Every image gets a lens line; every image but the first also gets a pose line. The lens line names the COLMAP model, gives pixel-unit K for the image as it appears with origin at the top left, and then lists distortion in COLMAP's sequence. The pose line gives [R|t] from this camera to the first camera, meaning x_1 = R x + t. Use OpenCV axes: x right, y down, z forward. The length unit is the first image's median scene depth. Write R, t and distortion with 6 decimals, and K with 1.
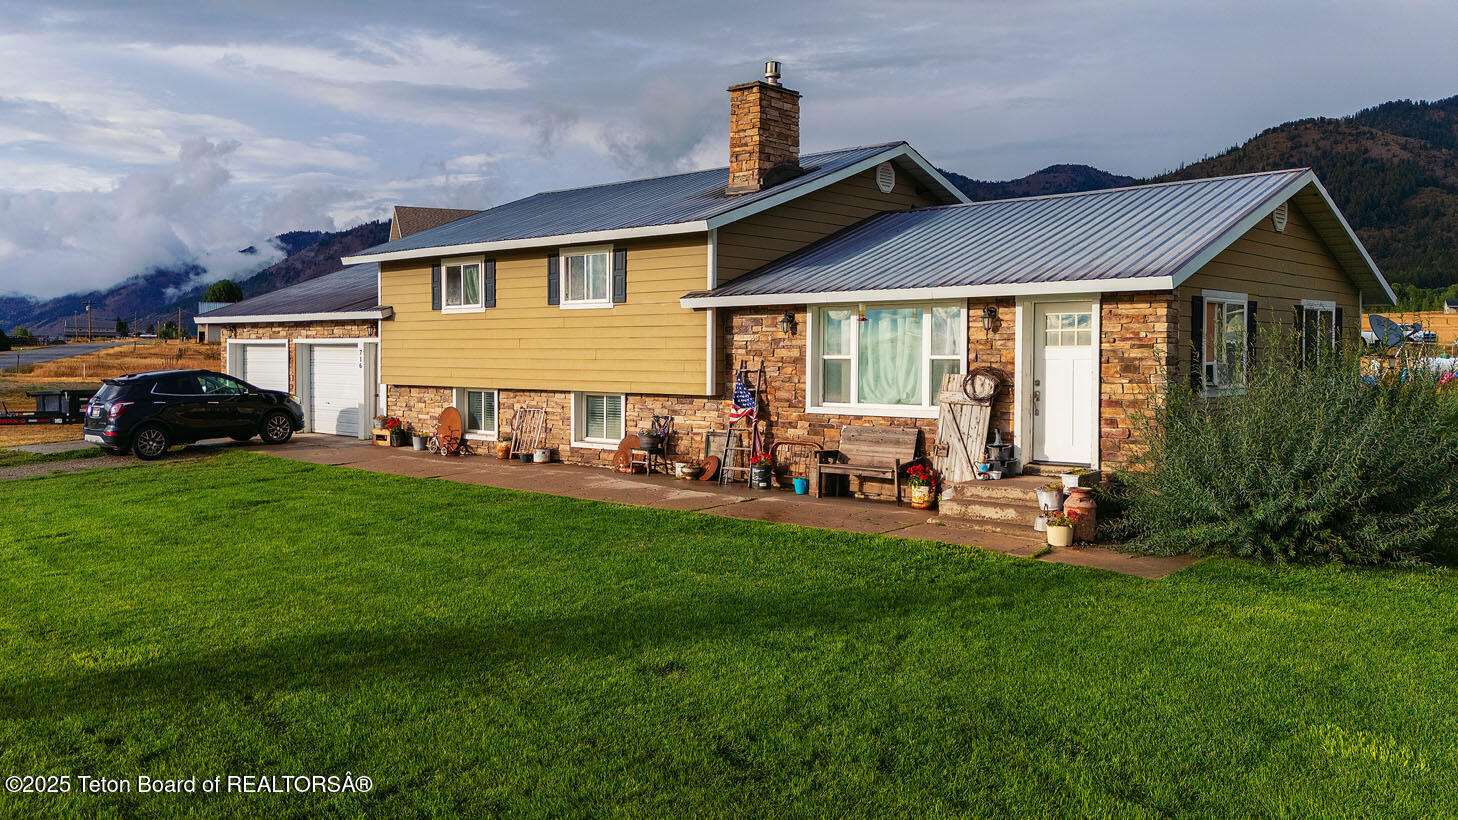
lens RADIAL K [[1138.3, 0, 683.7], [0, 1138.3, 409.5], [0, 0, 1]] dist [0.174812, -0.225746]
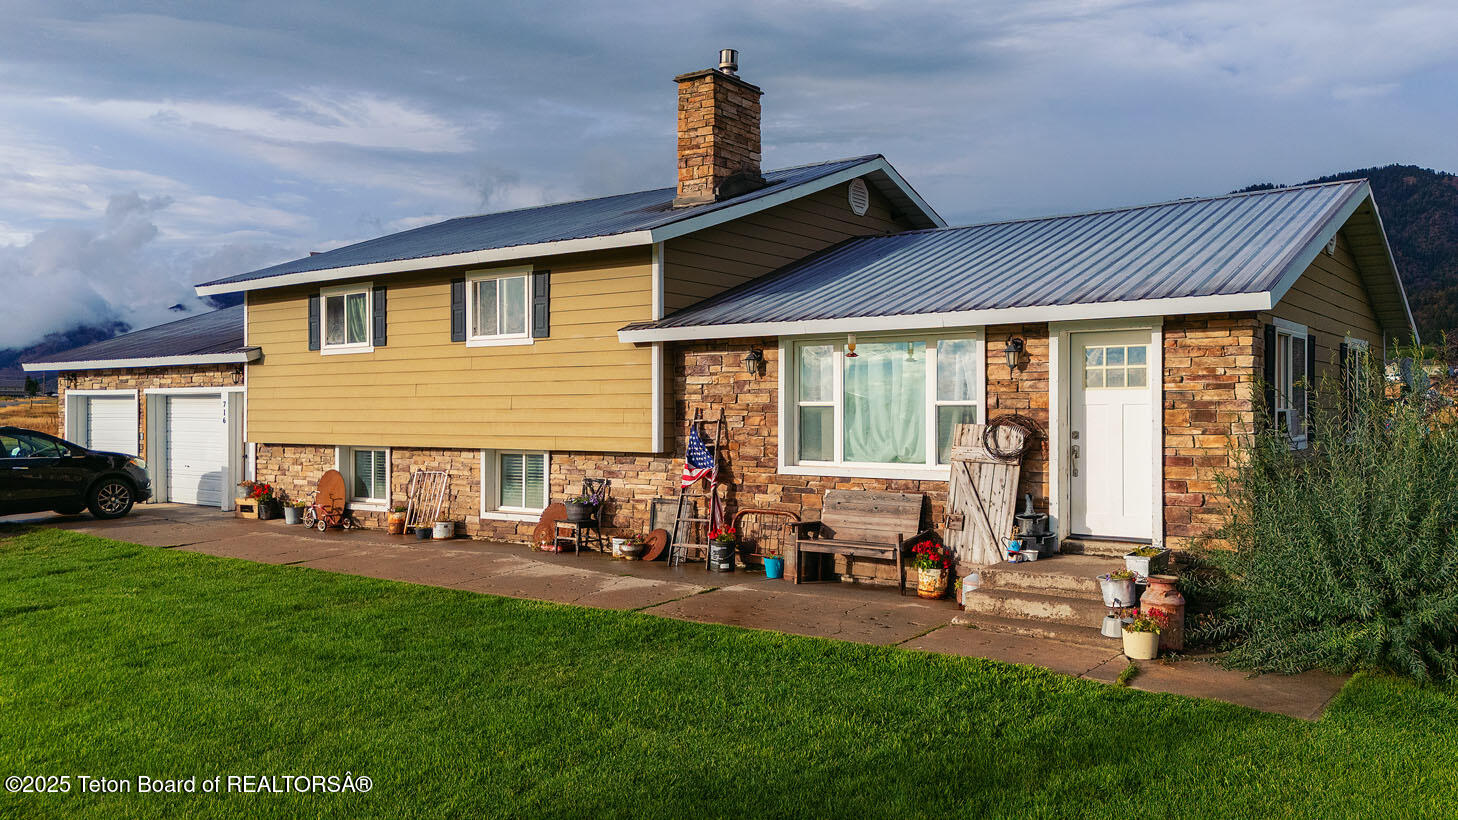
lens RADIAL K [[1098.2, 0, 758.1], [0, 1098.2, 407.0], [0, 0, 1]] dist [0.142454, -0.196796]
pose [[0.993012, -0.004212, 0.117938, 0.002981], [0.010164, 0.998702, -0.049909, -0.005006], [-0.117575, 0.050759, 0.991766, 0.214069]]
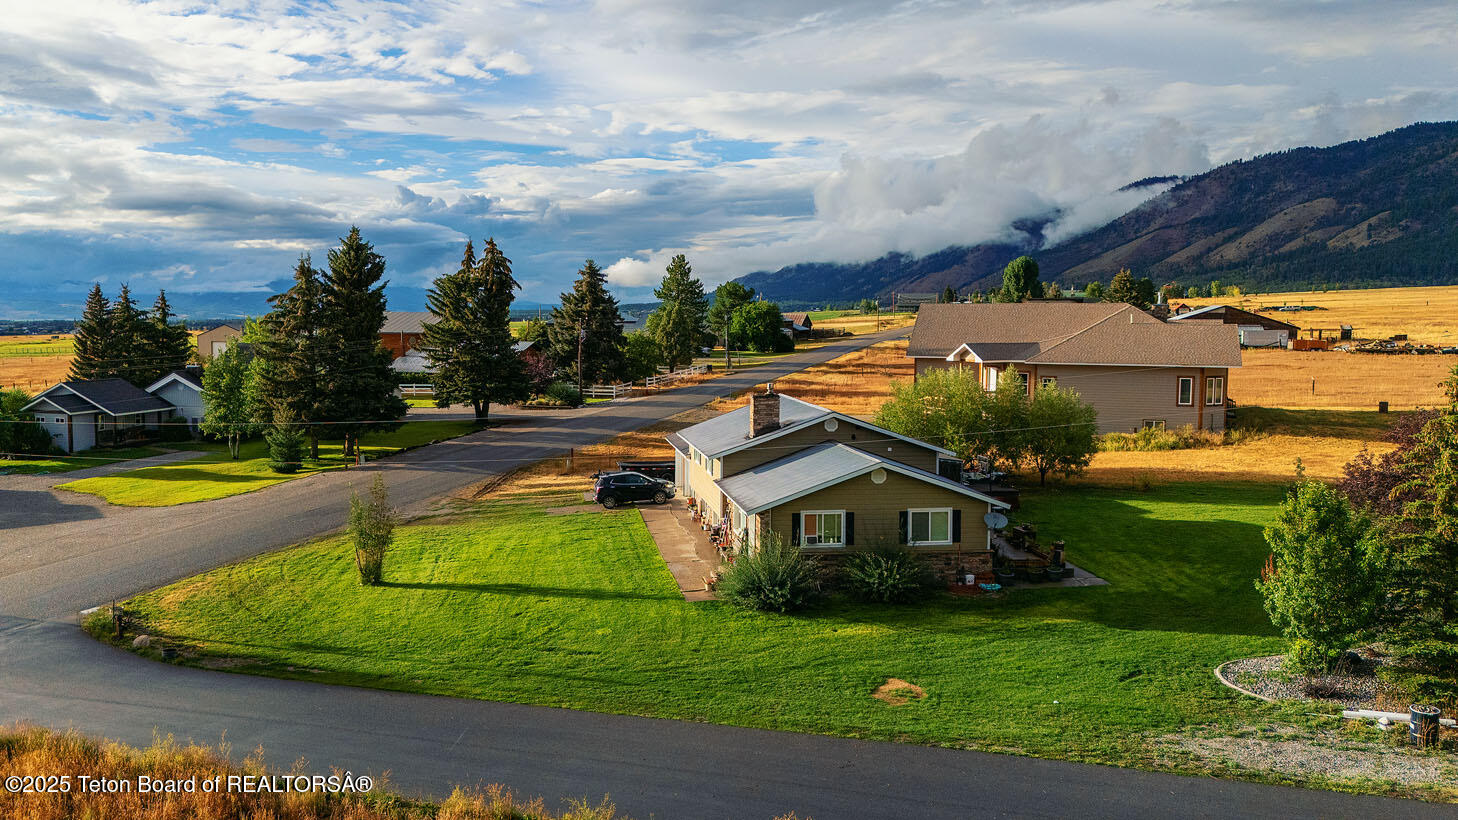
lens RADIAL K [[1171.2, 0, 677.9], [0, 1171.2, 407.1], [0, 0, 1]] dist [0.081089, -0.062993]
pose [[0.762849, 0.051854, -0.644495, 1.569479], [-0.022814, 0.998317, 0.053319, -0.385021], [0.646175, -0.025971, 0.762748, -1.058535]]
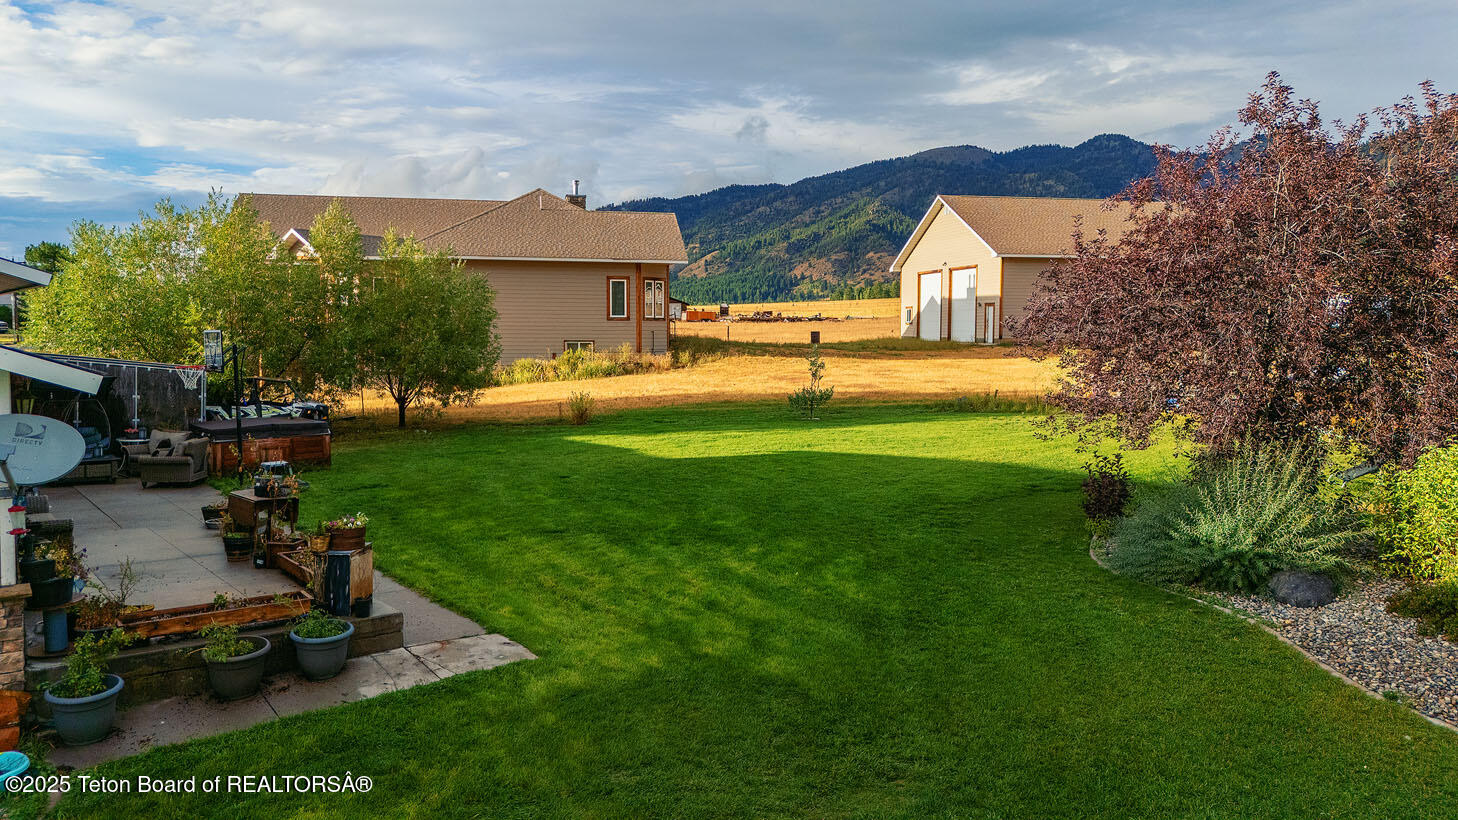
lens RADIAL K [[1058.7, 0, 729.0], [0, 1058.7, 410.0], [0, 0, 1]] dist [0.058242, -0.007060]
pose [[0.987475, 0.006372, -0.157645, 0.959432], [-0.000284, 0.999254, 0.038609, -0.100136], [0.157773, -0.038081, 0.986741, 0.632729]]
